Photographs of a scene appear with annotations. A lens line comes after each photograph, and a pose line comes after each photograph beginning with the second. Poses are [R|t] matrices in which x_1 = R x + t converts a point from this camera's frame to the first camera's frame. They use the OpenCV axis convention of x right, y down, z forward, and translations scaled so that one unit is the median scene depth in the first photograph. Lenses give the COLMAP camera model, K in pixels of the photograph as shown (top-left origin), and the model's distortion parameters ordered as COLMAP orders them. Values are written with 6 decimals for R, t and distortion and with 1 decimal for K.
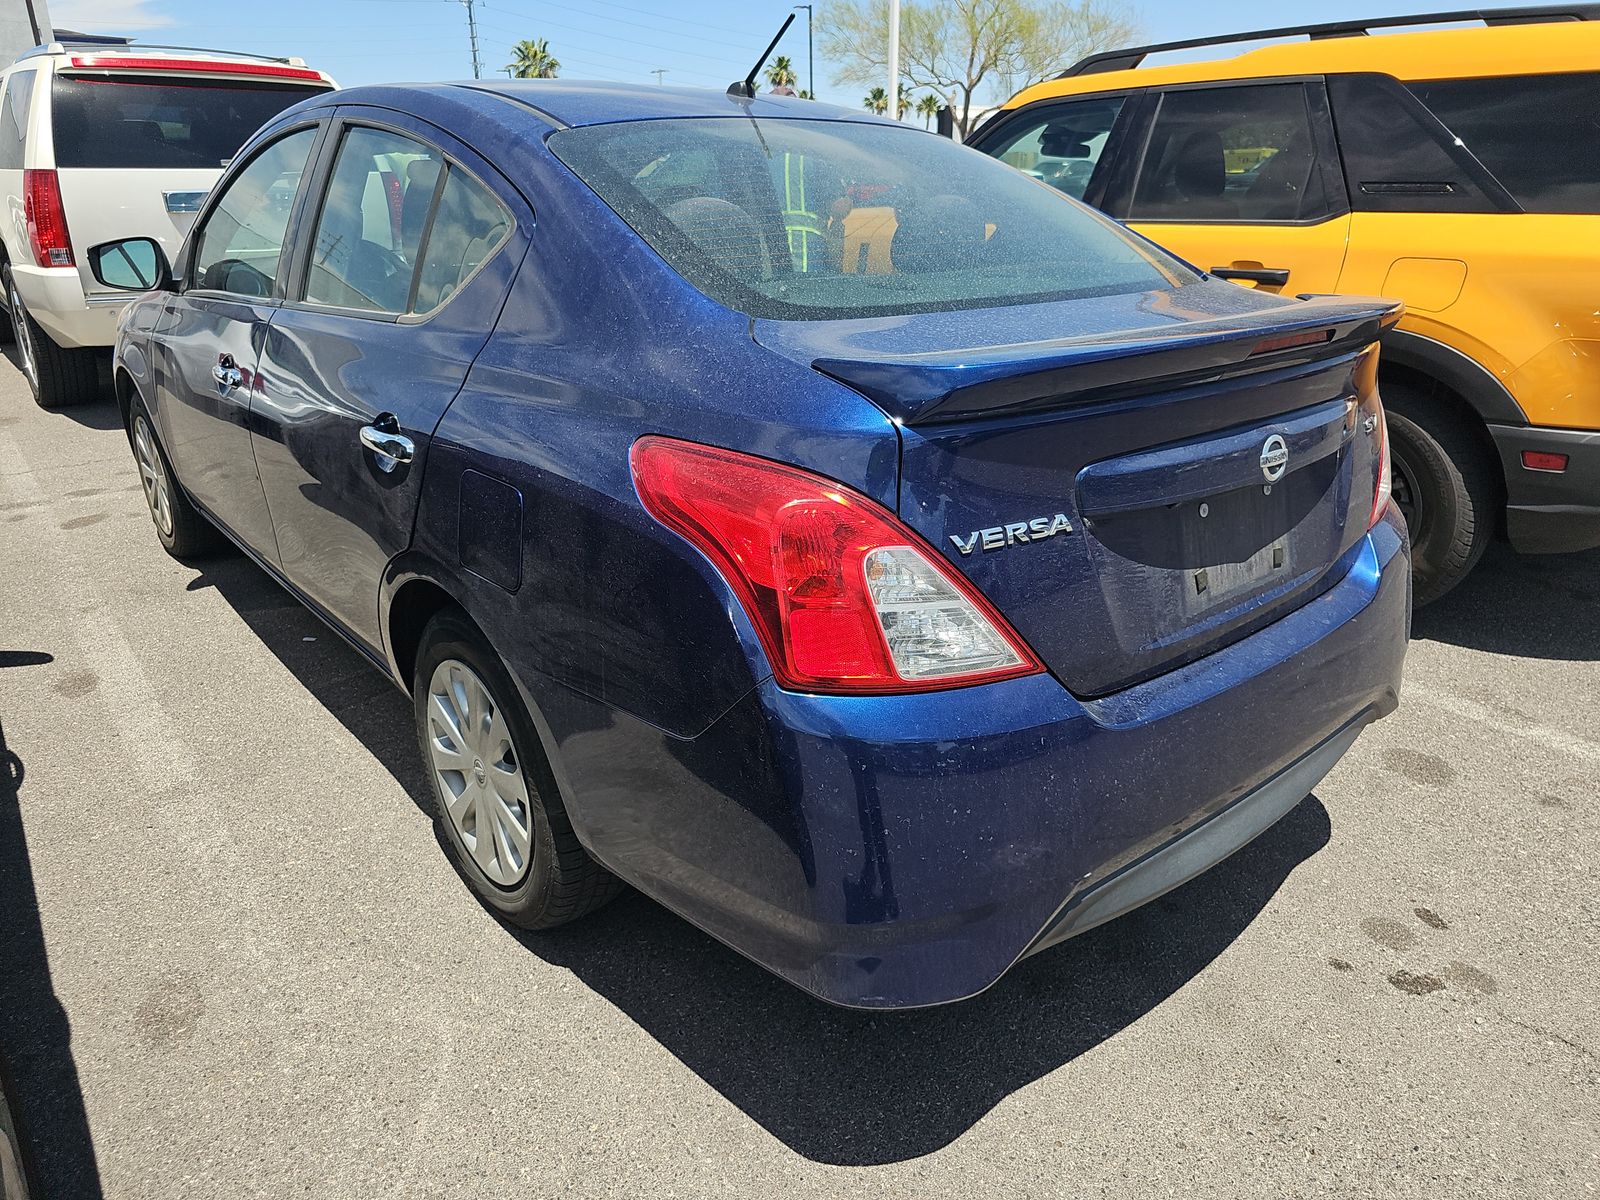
lens RADIAL K [[1068.8, 0, 806.5], [0, 1068.8, 597.2], [0, 0, 1]] dist [0.048598, -0.045828]
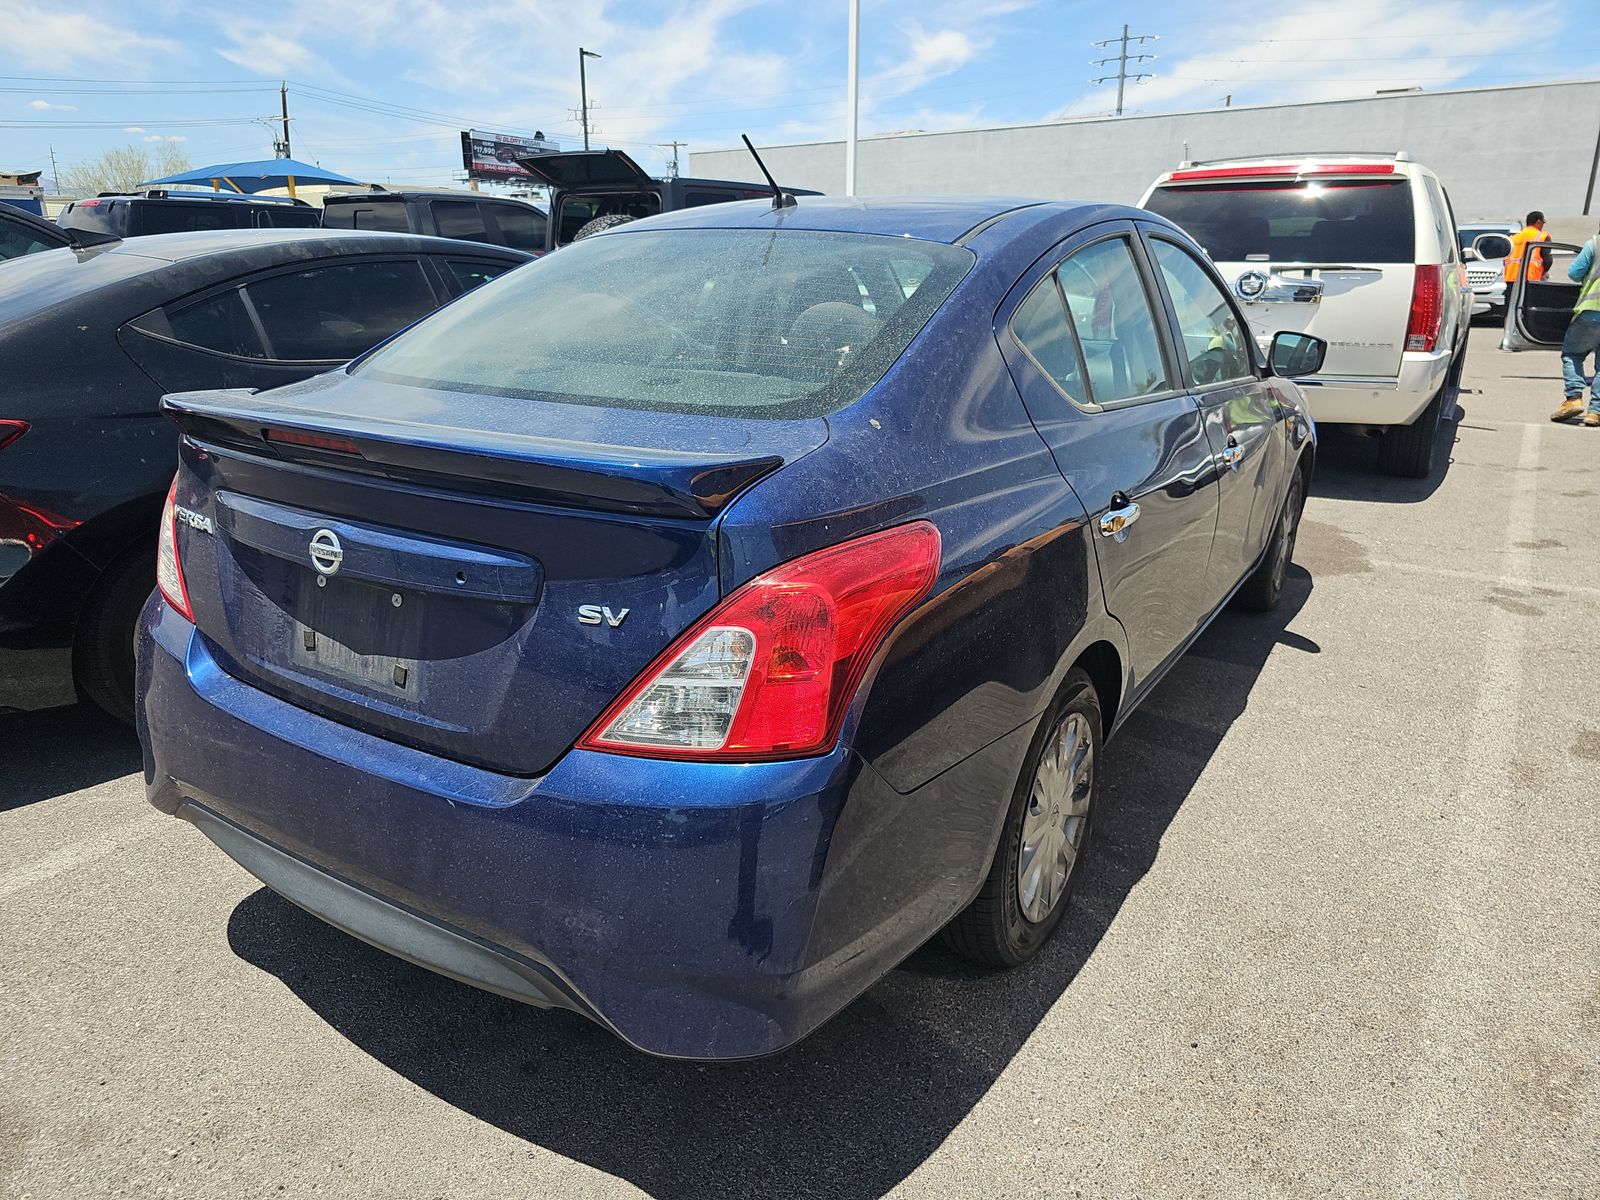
lens RADIAL K [[1068.8, 0, 806.5], [0, 1068.8, 597.2], [0, 0, 1]] dist [0.048598, -0.045828]
pose [[0.290559, 0.281855, -0.914403, 1.561437], [-0.353395, 0.919678, 0.171187, -0.439351], [0.889206, 0.273405, 0.366827, 1.057072]]
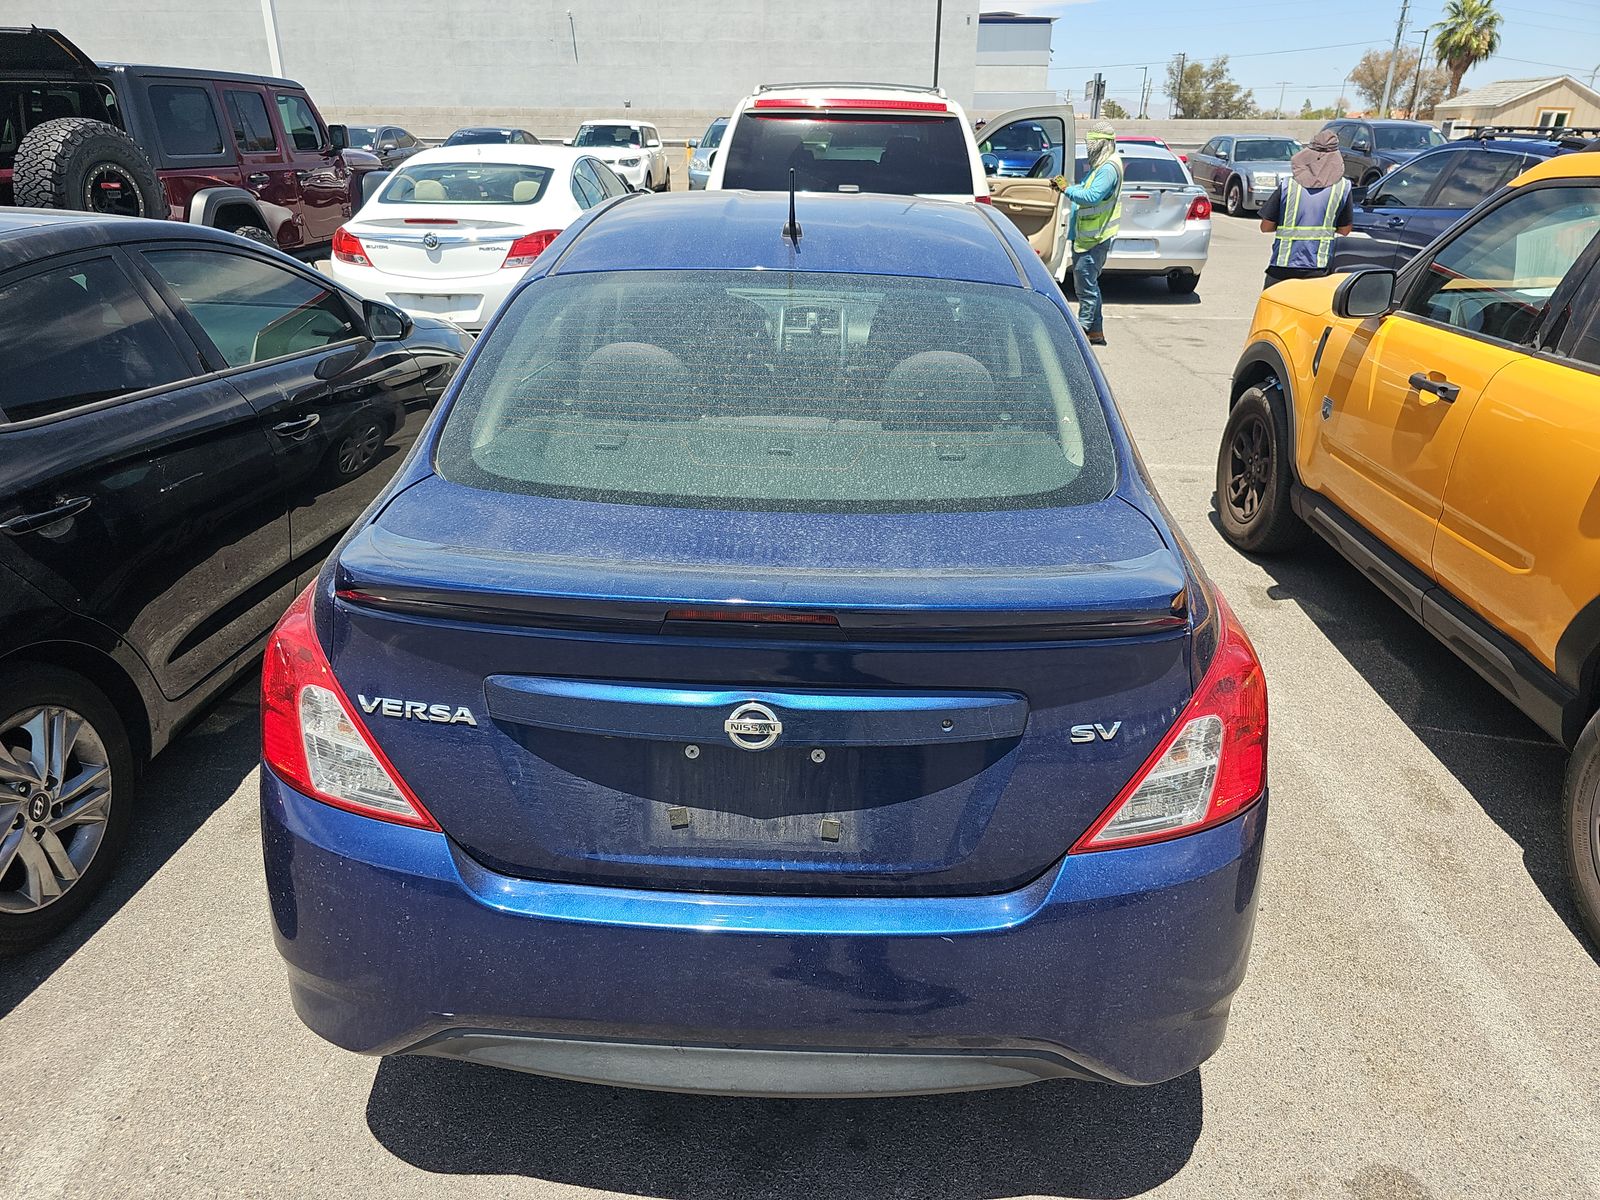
lens RADIAL K [[1093.3, 0, 780.4], [0, 1093.3, 626.7], [0, 0, 1]] dist [0.004634, -0.000635]
pose [[0.740914, 0.286748, -0.607307, 1.028677], [-0.259615, 0.956261, 0.134780, -0.355676], [0.619391, 0.057806, 0.782951, 0.253266]]
